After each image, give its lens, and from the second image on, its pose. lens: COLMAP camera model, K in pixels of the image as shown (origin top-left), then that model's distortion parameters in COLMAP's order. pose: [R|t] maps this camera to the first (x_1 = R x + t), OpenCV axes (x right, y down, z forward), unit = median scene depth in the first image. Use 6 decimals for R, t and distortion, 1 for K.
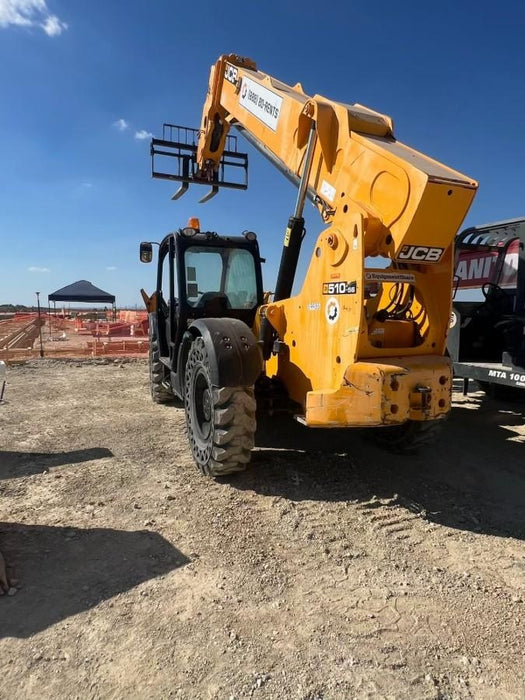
lens RADIAL K [[430.4, 0, 257.9], [0, 430.4, 336.9], [0, 0, 1]] dist [-0.000681, -0.003098]
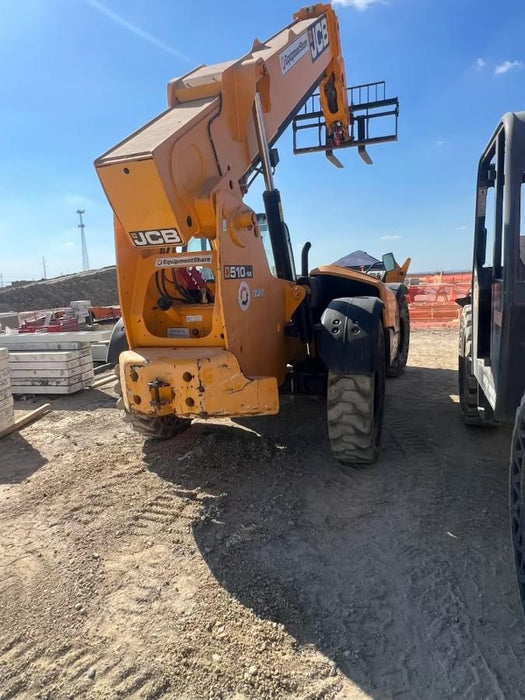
lens RADIAL K [[431.7, 0, 259.5], [0, 431.7, 339.8], [0, 0, 1]] dist [-0.000370, 0.000931]
pose [[0.730000, 0.051947, -0.681470, 1.087465], [0.007402, 0.996448, 0.083886, -0.047922], [0.683407, -0.066281, 0.727023, 0.431764]]
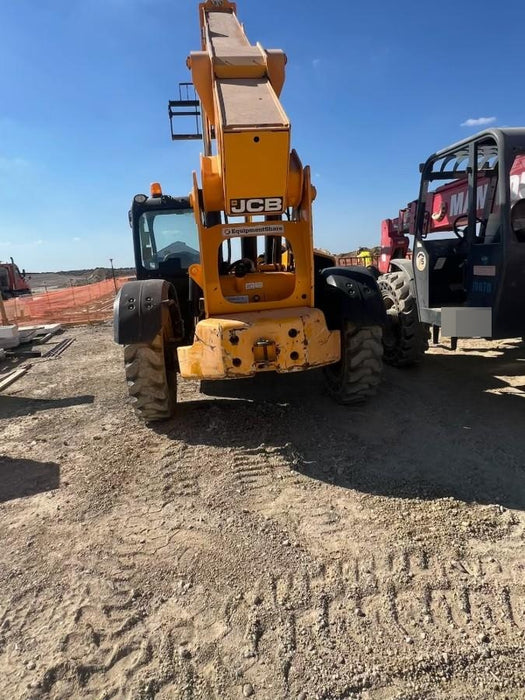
lens RADIAL K [[430.4, 0, 257.9], [0, 430.4, 336.9], [0, 0, 1]] dist [-0.000681, -0.003098]
pose [[0.959567, -0.027947, -0.280089, 0.596867], [0.060569, 0.992250, 0.108499, -0.002861], [0.274886, -0.121076, 0.953823, 0.030637]]
